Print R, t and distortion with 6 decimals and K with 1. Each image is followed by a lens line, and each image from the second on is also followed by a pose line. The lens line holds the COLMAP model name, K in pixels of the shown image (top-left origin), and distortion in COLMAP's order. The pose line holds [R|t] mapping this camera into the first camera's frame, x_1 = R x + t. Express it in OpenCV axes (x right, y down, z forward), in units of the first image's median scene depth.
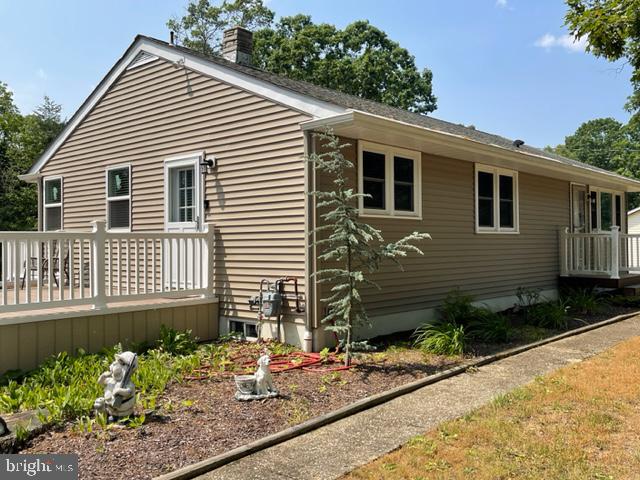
lens RADIAL K [[620.2, 0, 320.9], [0, 620.2, 239.6], [0, 0, 1]] dist [0.057646, 0.000000]
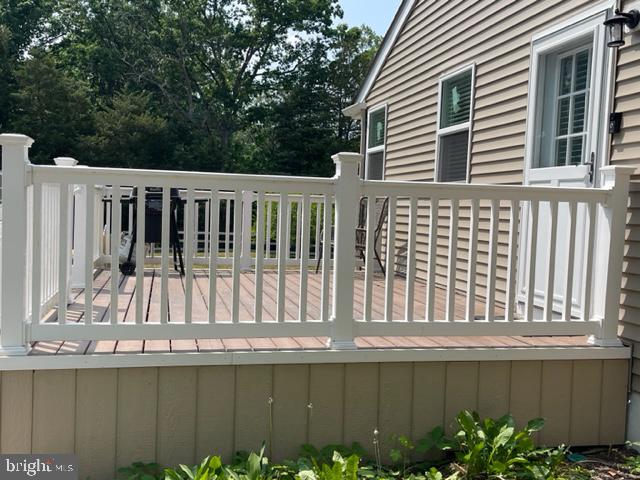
lens RADIAL K [[673.7, 0, 321.1], [0, 673.7, 243.9], [0, 0, 1]] dist [0.030187, 0.000000]
pose [[0.816537, 0.068705, -0.573190, -0.073066], [-0.041155, 0.997294, 0.060913, 0.005266], [0.575824, -0.026148, 0.817155, 0.476147]]
